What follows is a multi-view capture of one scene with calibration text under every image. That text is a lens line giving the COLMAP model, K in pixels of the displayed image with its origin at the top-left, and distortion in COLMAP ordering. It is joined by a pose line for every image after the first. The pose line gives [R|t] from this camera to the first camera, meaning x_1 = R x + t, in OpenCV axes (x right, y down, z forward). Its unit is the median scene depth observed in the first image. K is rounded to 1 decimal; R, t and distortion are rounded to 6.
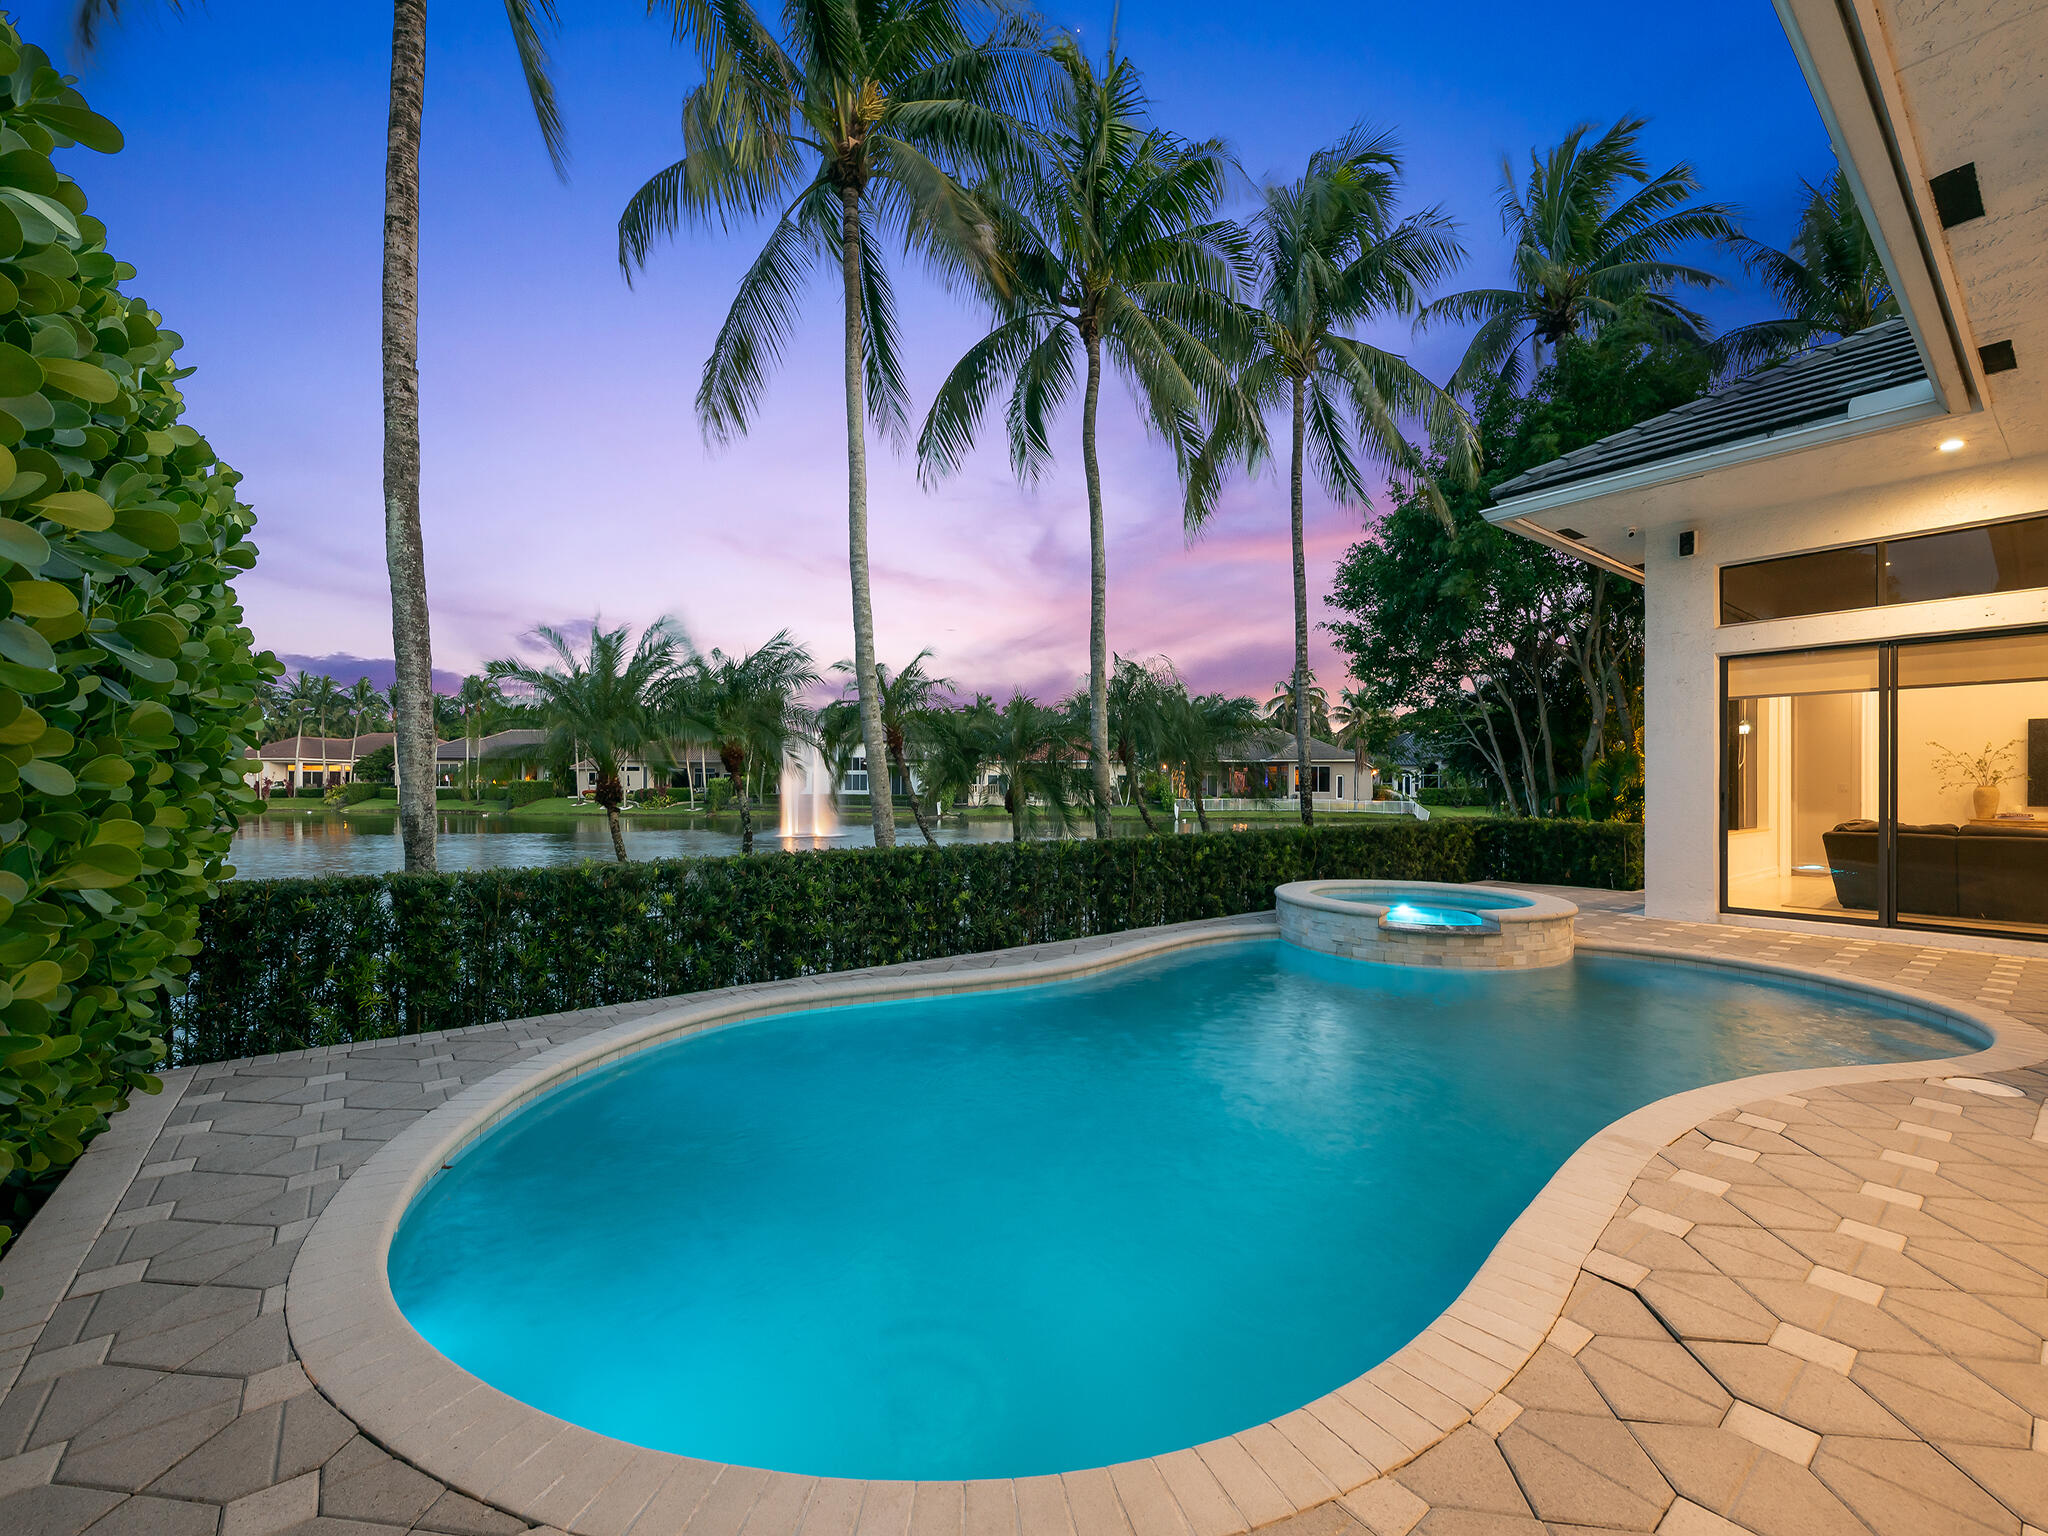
lens RADIAL K [[848.7, 0, 1024.0], [0, 848.7, 768.0], [0, 0, 1]] dist [0.001482, 0.000237]
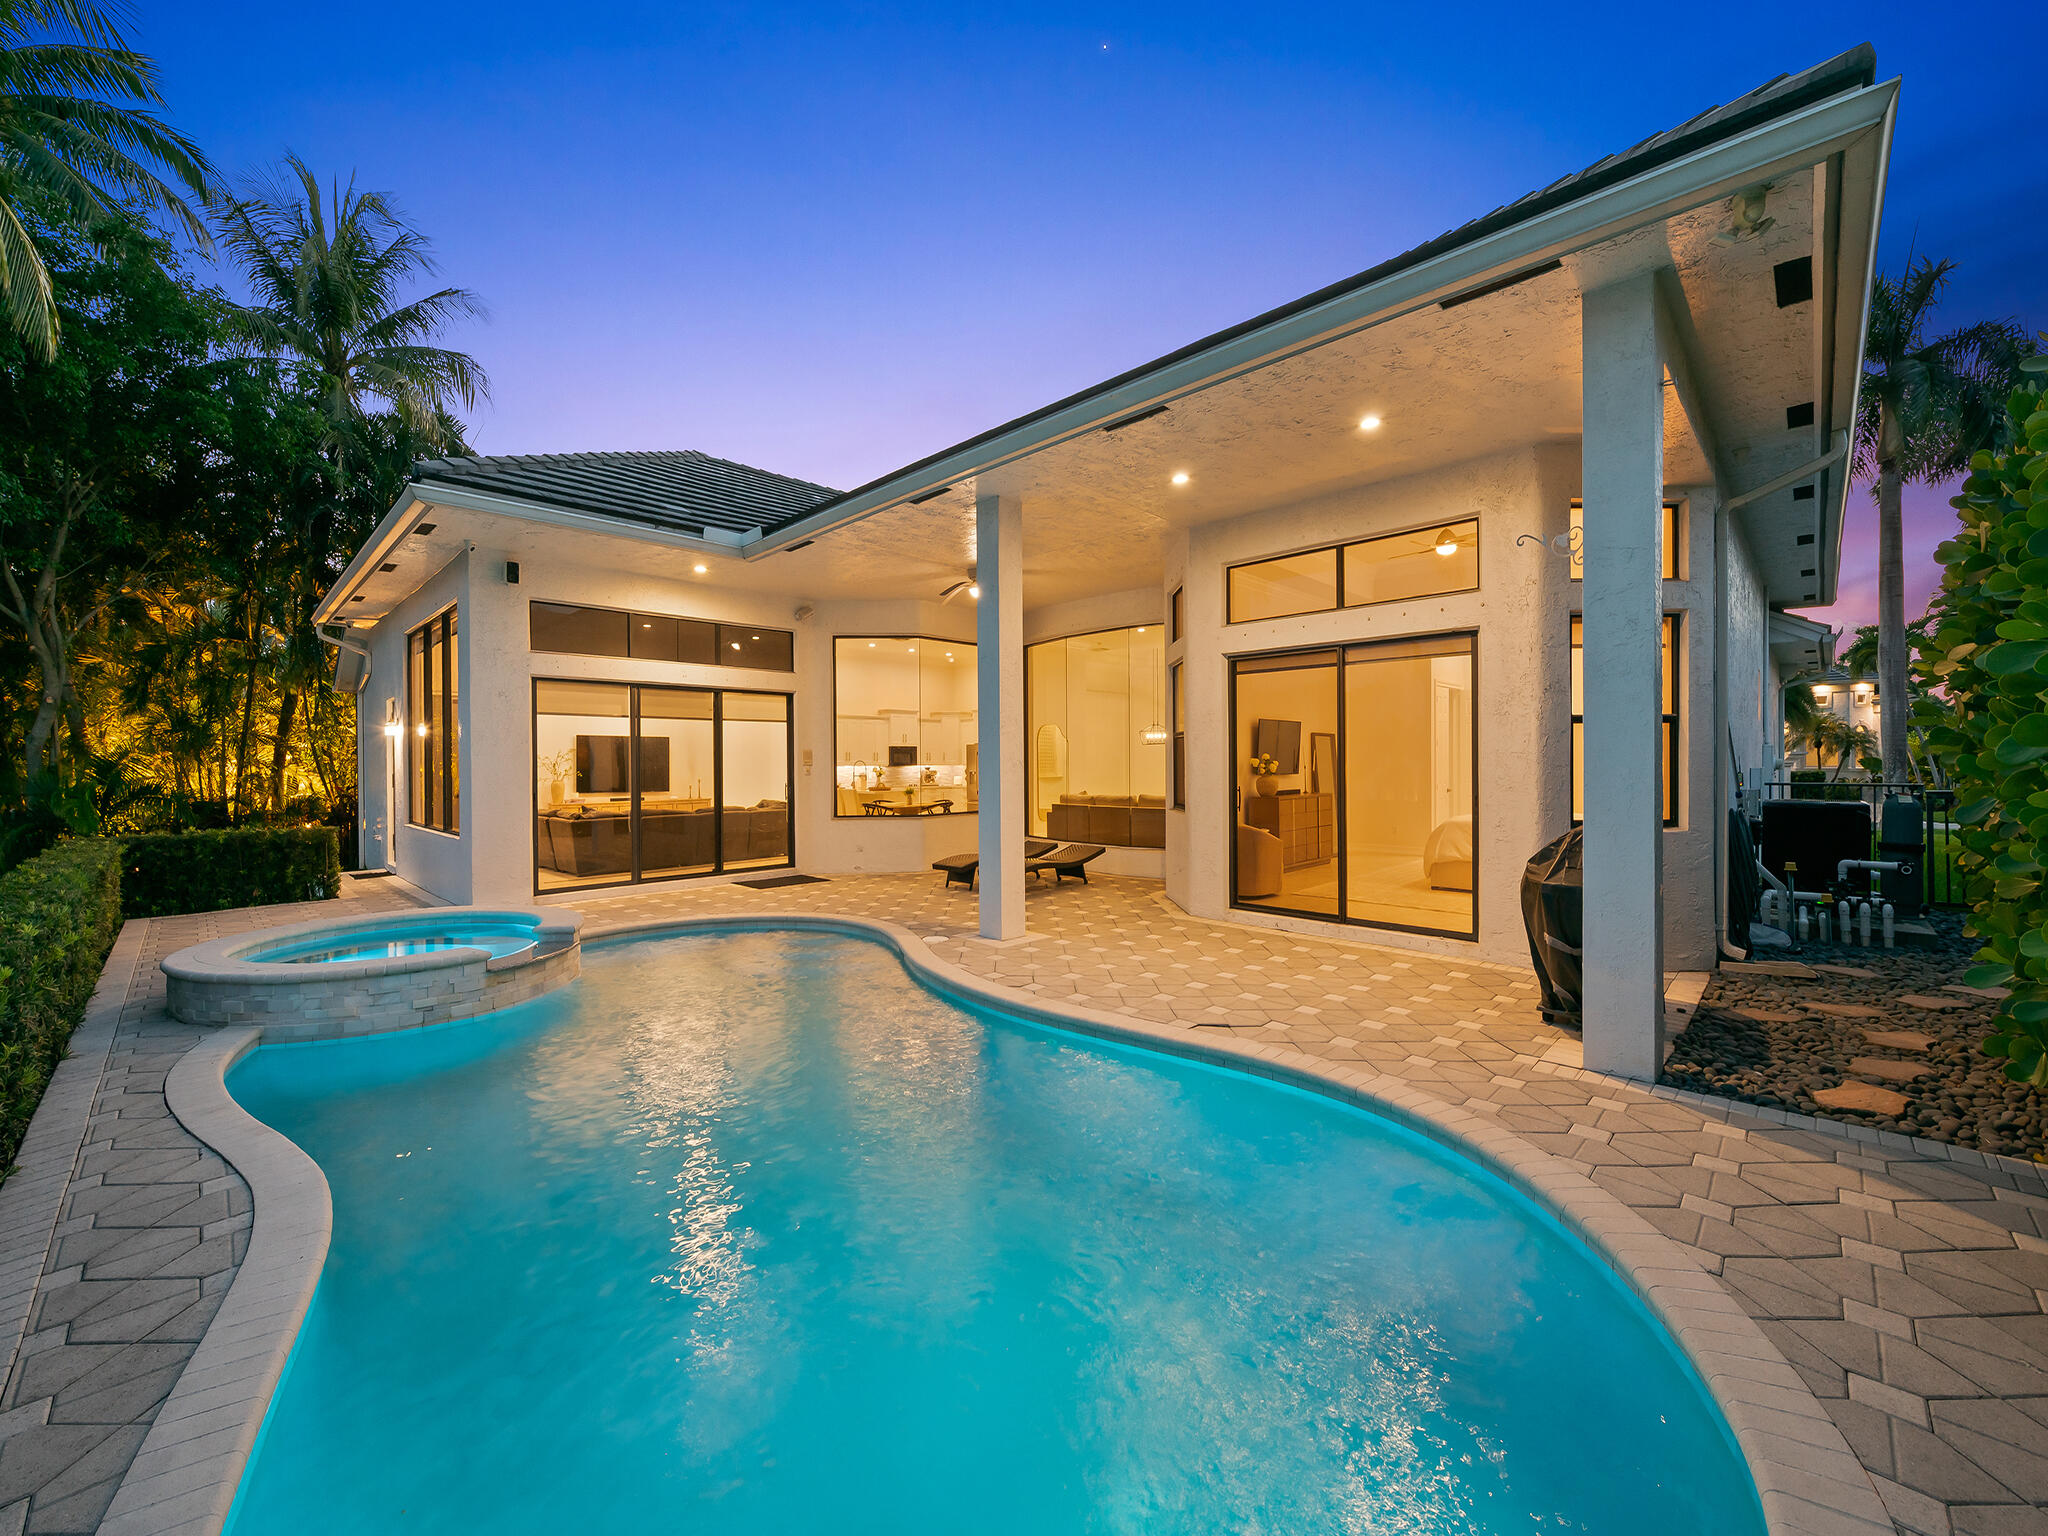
lens RADIAL K [[802.8, 0, 1024.0], [0, 802.8, 768.0], [0, 0, 1]] dist [0.000615, 0.000058]
pose [[-0.132557, -0.006715, 0.991153, -0.368073], [-0.017120, 0.999843, 0.004484, -0.022318], [-0.991027, -0.016374, -0.132652, 0.474255]]
